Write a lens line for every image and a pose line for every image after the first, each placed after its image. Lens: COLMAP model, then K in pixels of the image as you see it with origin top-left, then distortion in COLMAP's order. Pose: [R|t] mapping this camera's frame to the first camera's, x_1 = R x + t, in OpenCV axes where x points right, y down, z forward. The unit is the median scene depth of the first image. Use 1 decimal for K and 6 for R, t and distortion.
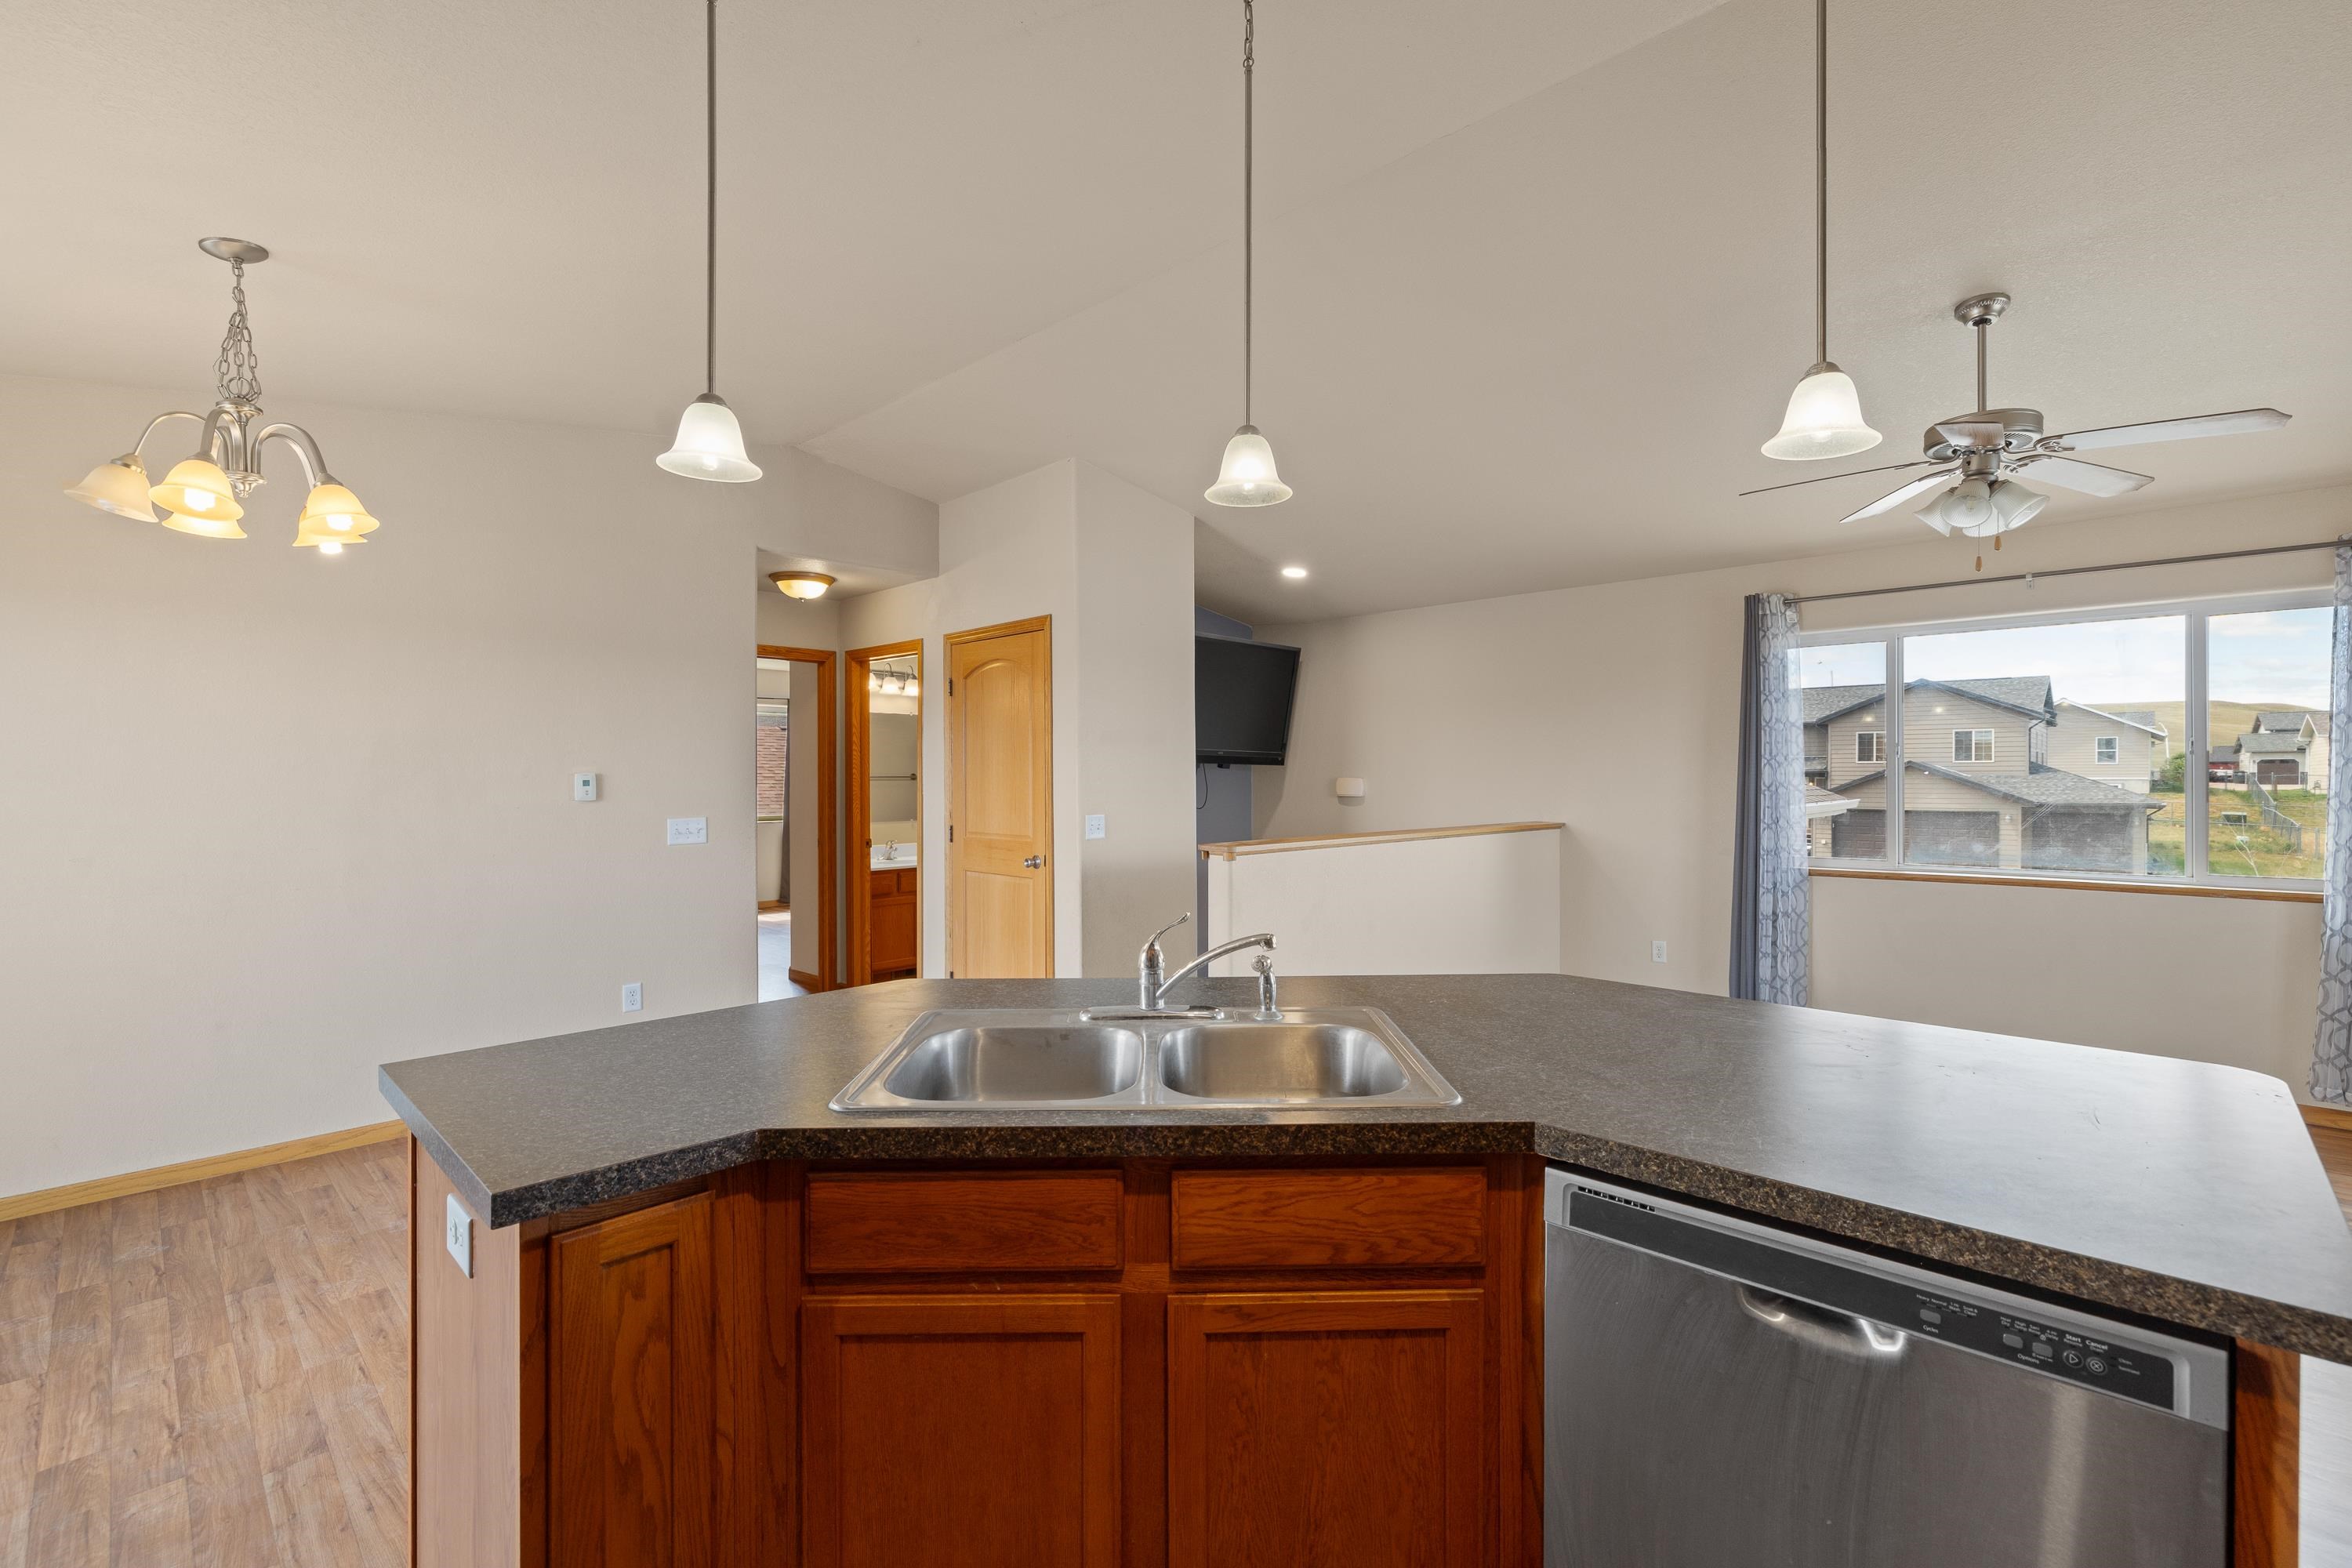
lens RADIAL K [[1016.5, 0, 1187.6], [0, 1016.5, 794.8], [0, 0, 1]] dist [-0.004648, 0.001119]
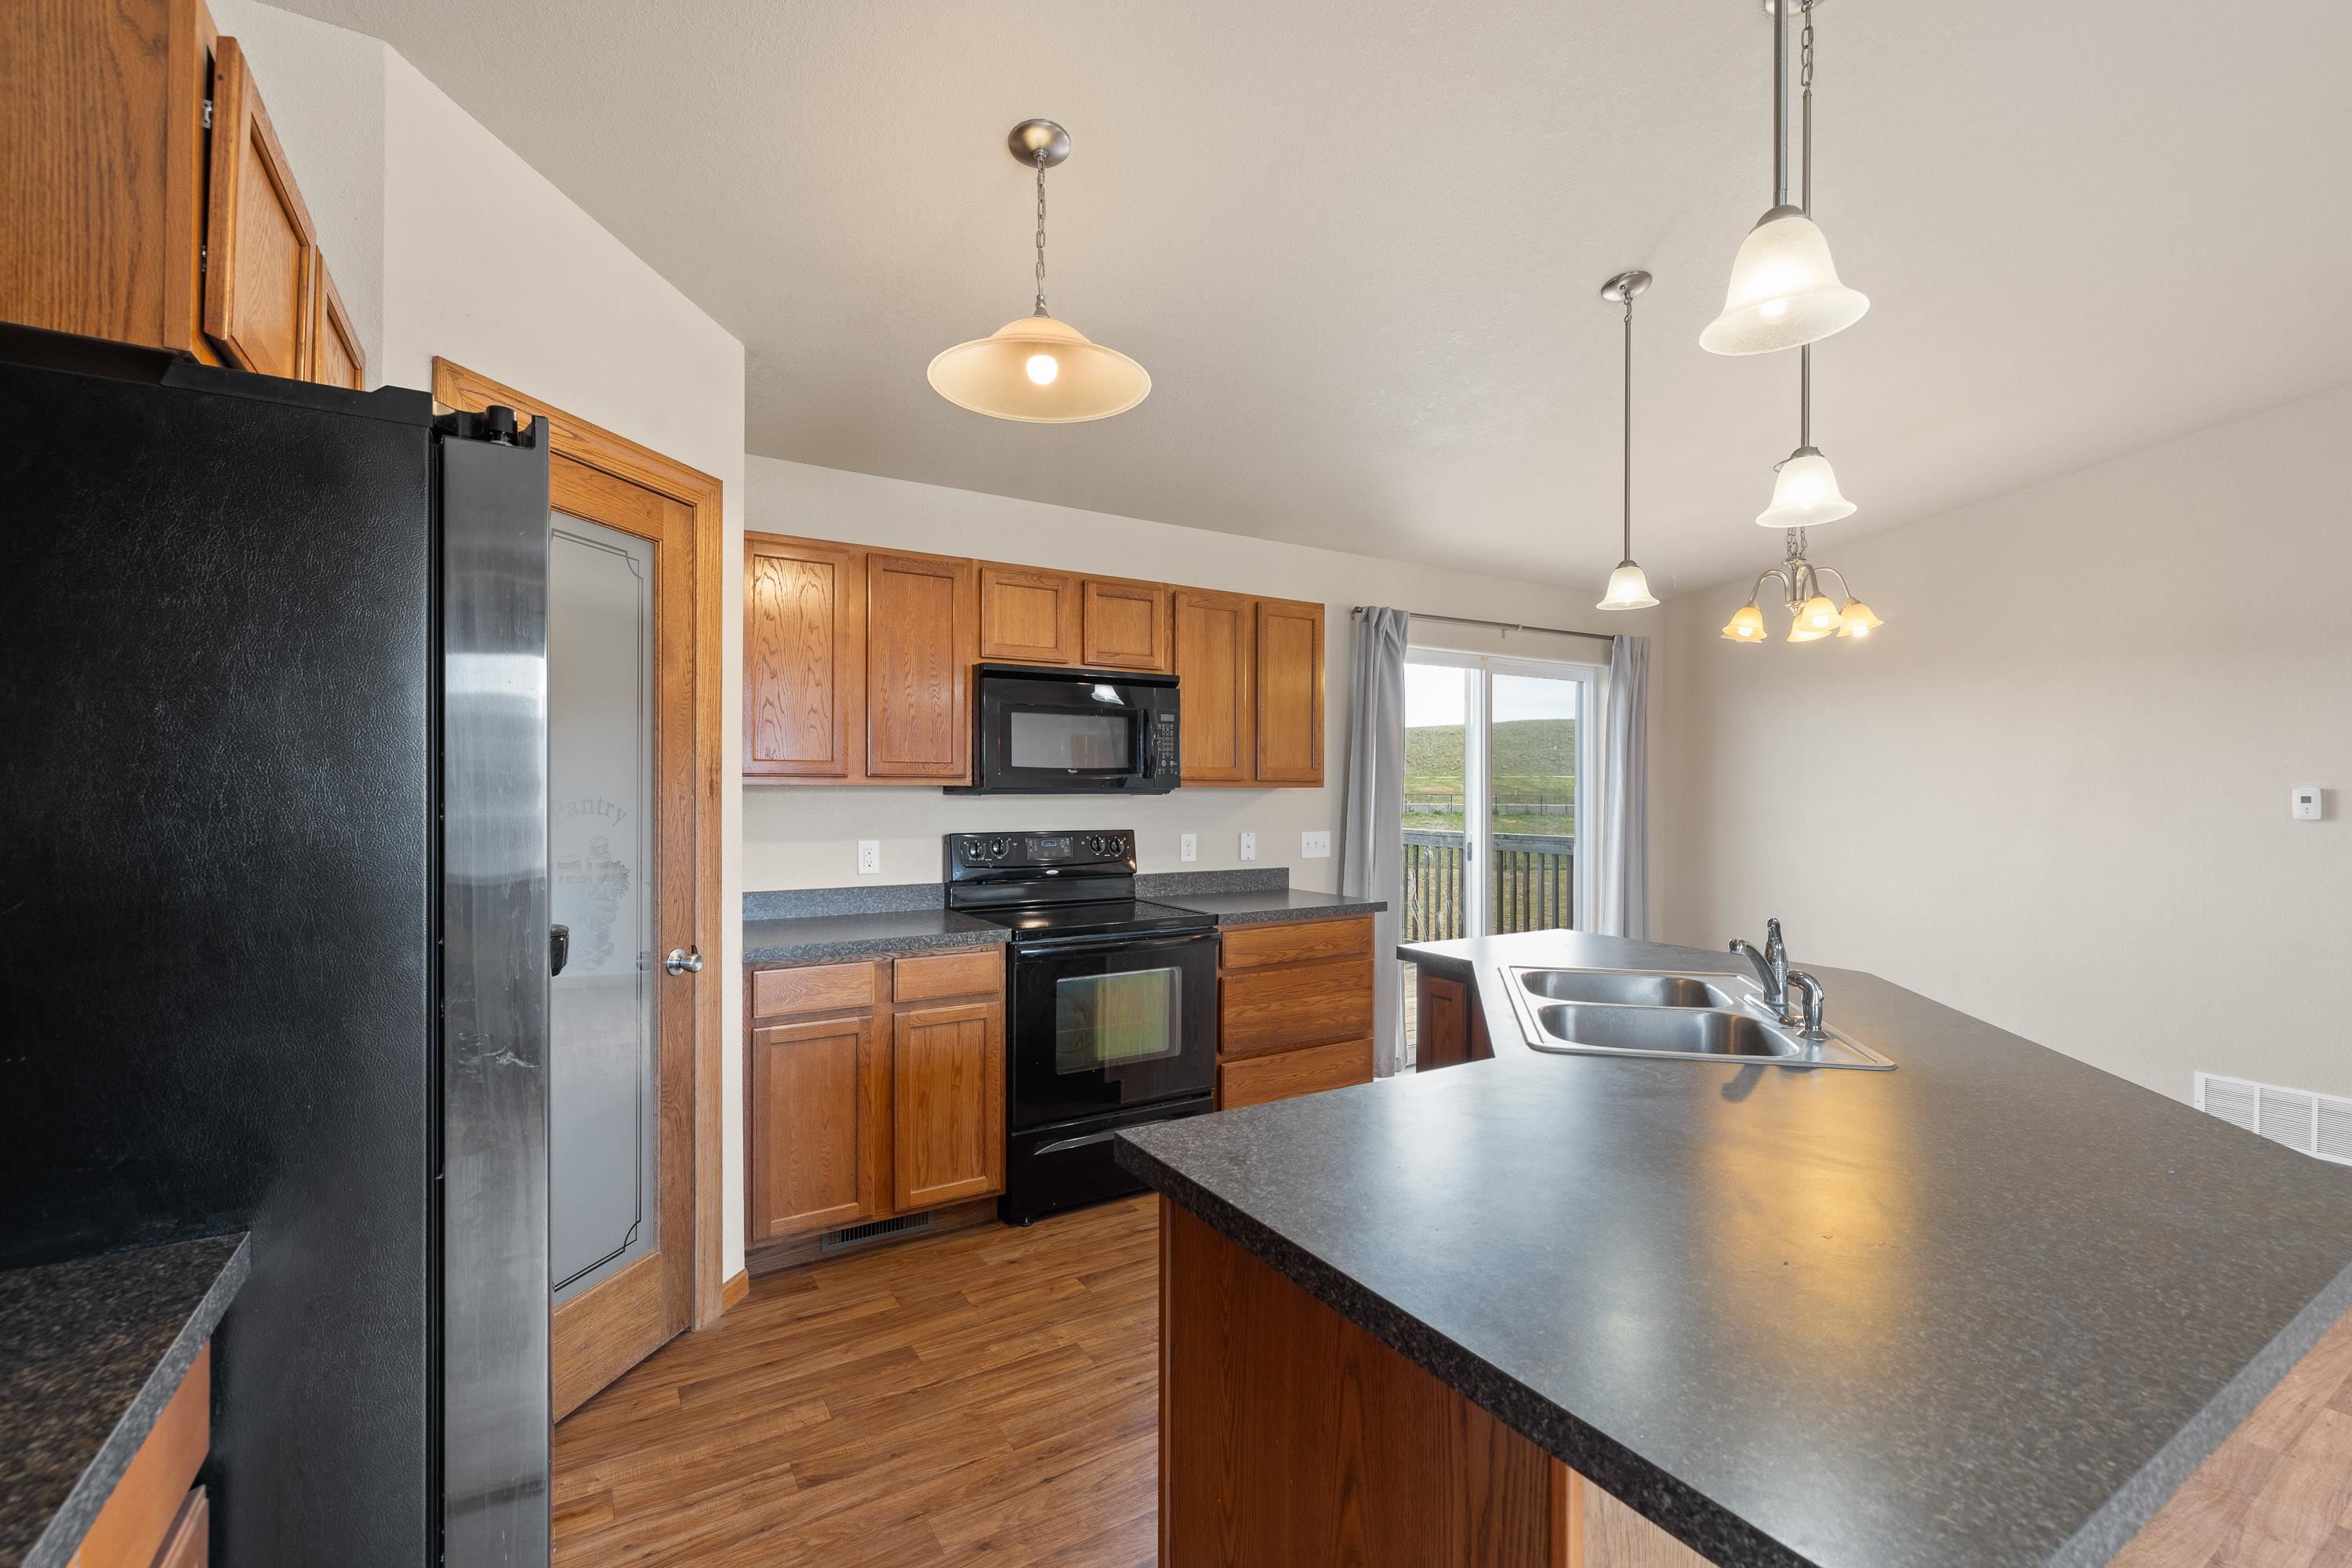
lens RADIAL K [[1016.5, 0, 1187.2], [0, 1016.5, 800.8], [0, 0, 1]] dist [-0.004648, 0.001119]
pose [[-0.253186, 0.014104, -0.967315, 0.432676], [-0.023589, 0.999506, 0.020748, -0.004749], [0.967130, 0.028071, -0.252728, 0.242250]]
